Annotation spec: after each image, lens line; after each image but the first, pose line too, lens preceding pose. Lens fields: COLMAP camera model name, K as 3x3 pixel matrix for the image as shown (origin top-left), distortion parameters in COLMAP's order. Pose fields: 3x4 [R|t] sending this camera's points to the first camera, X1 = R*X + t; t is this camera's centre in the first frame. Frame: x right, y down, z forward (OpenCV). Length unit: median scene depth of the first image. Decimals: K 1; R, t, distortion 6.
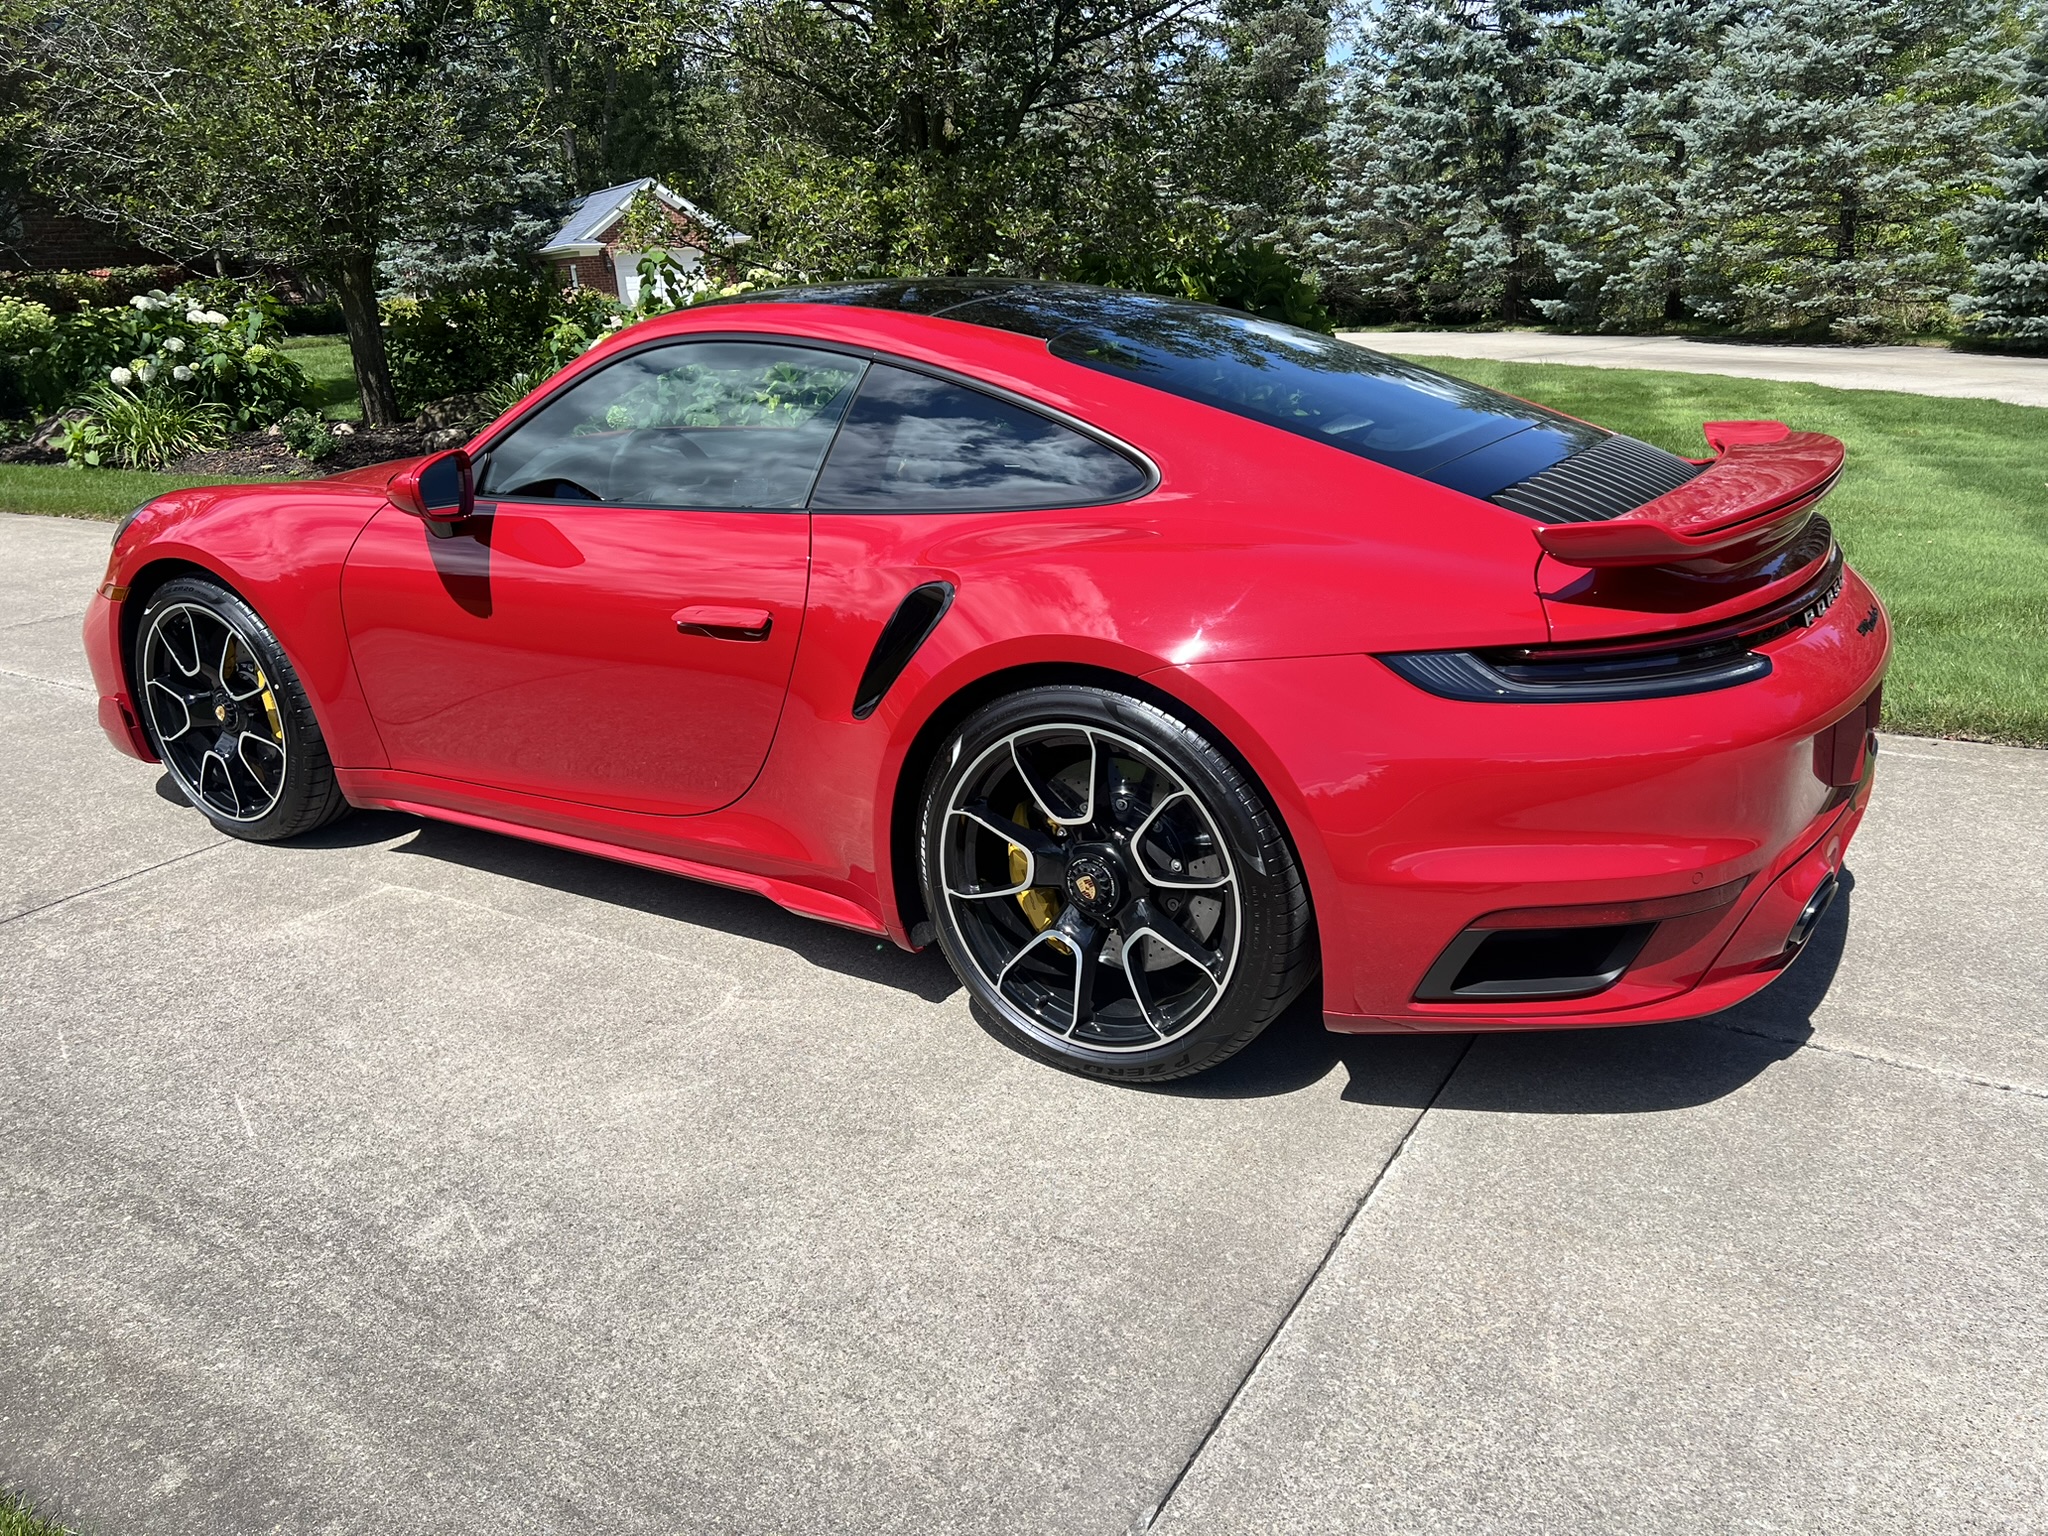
lens RADIAL K [[1547.3, 0, 1021.3], [0, 1547.3, 778.8], [0, 0, 1]] dist [0.048949, -0.051779]
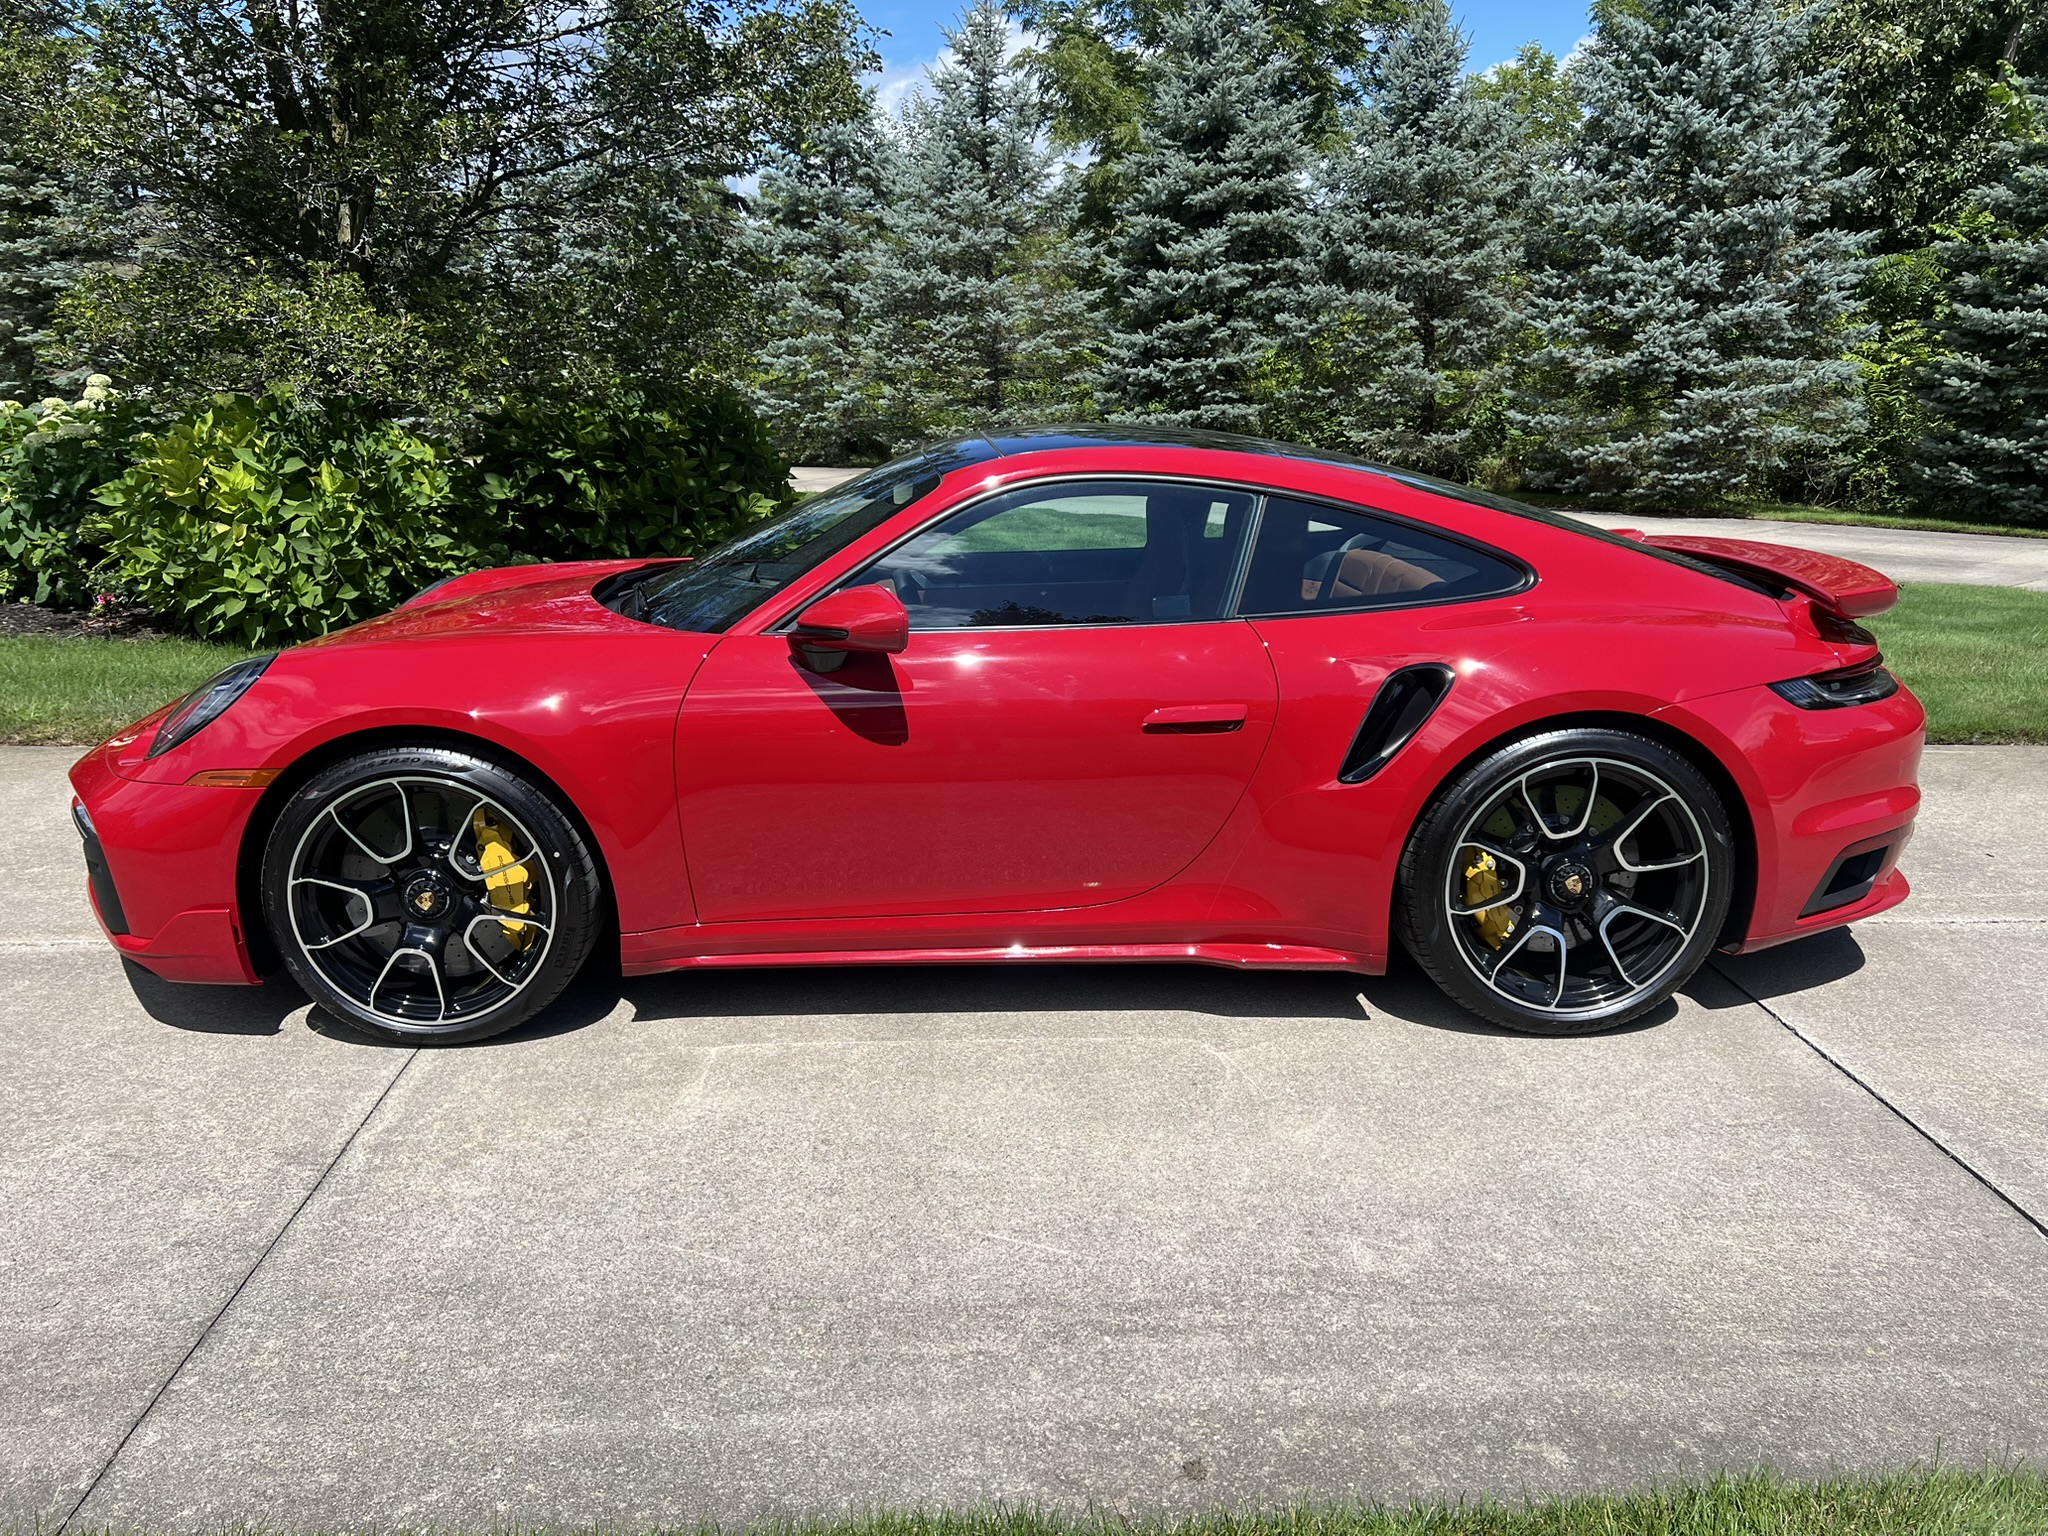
lens RADIAL K [[1547.3, 0, 1026.7], [0, 1547.3, 763.2], [0, 0, 1]] dist [0.048949, -0.051779]
pose [[0.823334, -0.101001, 0.558497, -0.164115], [0.148960, 0.987996, -0.040922, -0.007038], [-0.547660, 0.116887, 0.828496, 0.025054]]
